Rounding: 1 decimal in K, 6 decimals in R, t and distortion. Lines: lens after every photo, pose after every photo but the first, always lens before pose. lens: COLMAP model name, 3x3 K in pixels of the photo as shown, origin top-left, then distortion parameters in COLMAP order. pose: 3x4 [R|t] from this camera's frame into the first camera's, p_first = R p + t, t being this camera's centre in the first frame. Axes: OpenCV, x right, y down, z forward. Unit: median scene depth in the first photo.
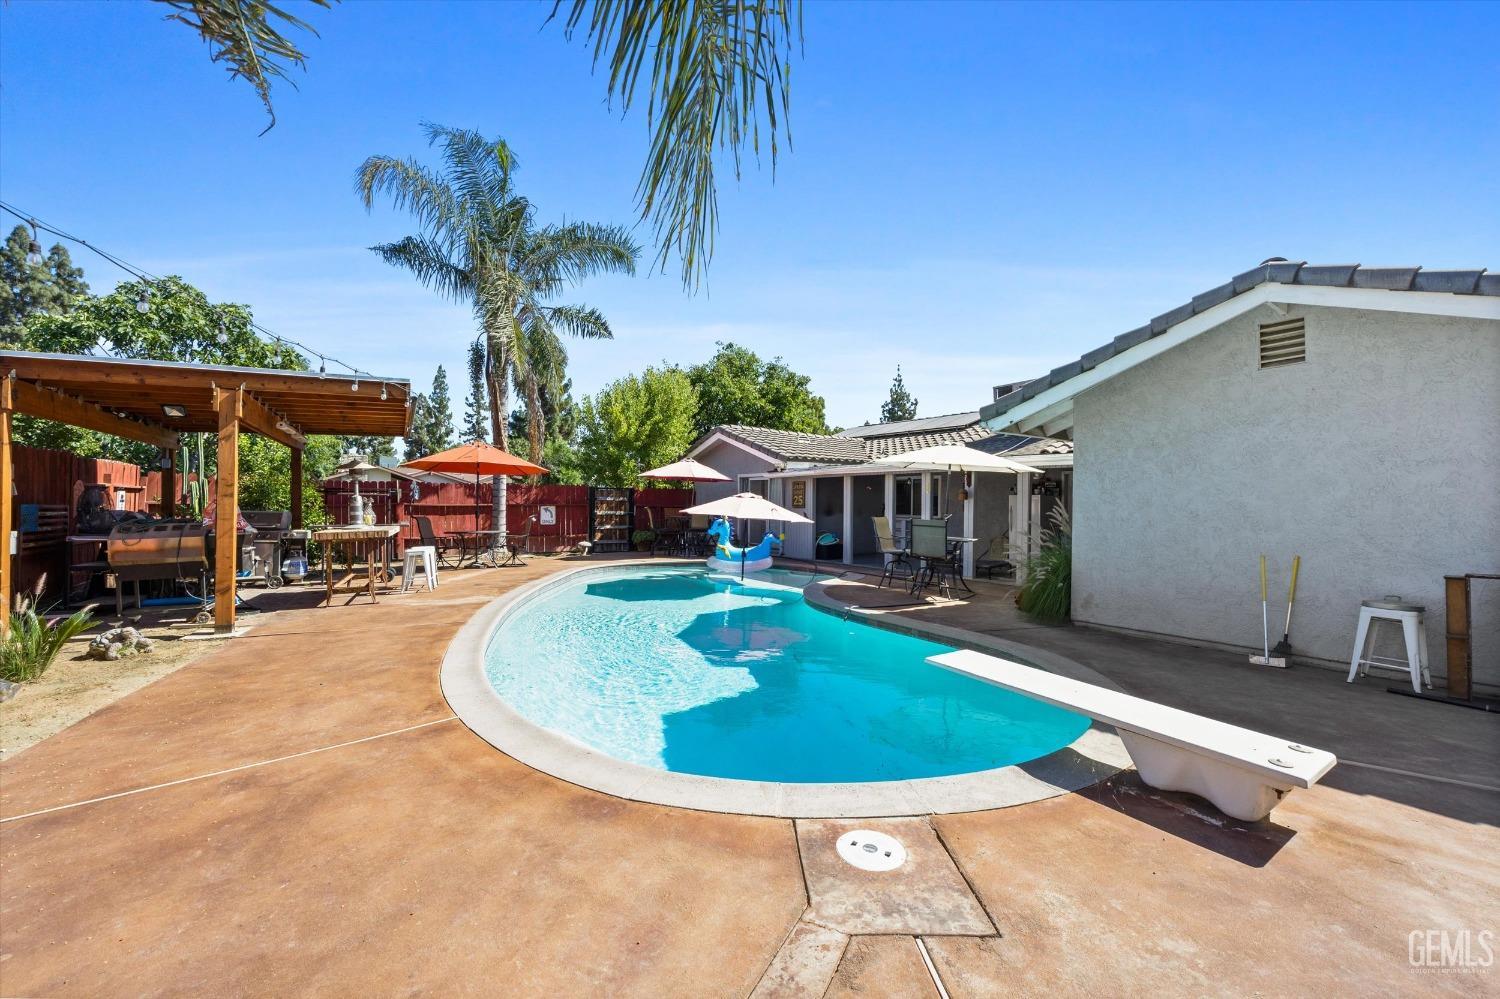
lens RADIAL K [[635.5, 0, 744.5], [0, 635.5, 493.1], [0, 0, 1]] dist [0.010118, -0.000035]
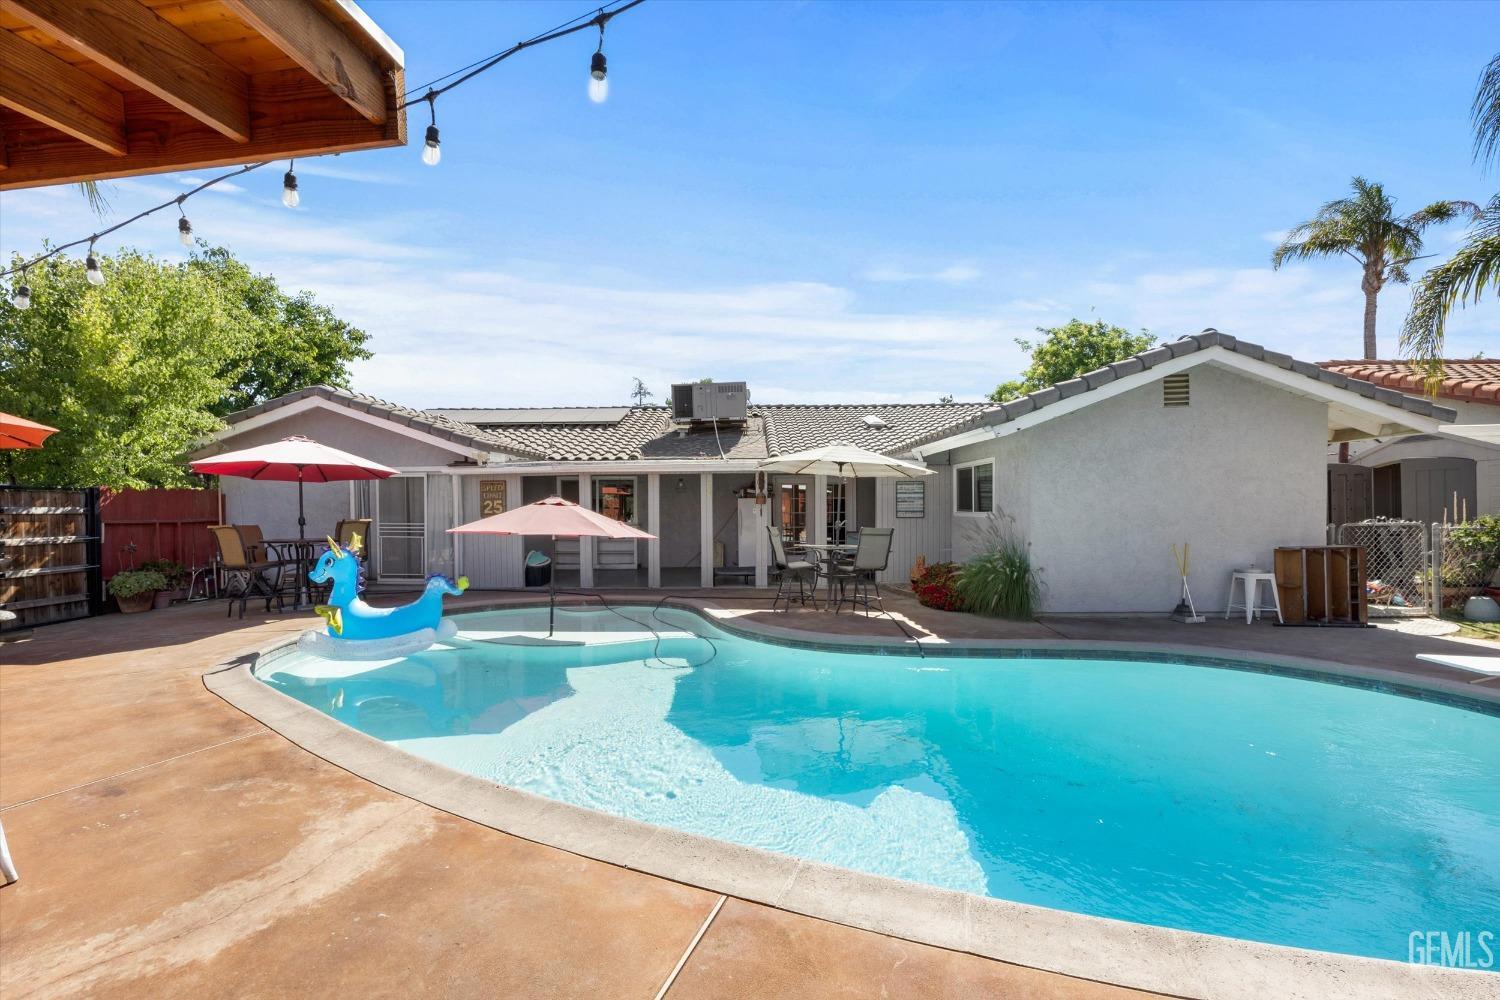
lens RADIAL K [[604.7, 0, 745.3], [0, 604.7, 499.6], [0, 0, 1]] dist [-0.002354, -0.000173]
pose [[0.592861, -0.013743, 0.805187, -0.651752], [-0.000087, 0.999853, 0.017130, -0.016212], [-0.805305, -0.010226, 0.592773, 0.813651]]
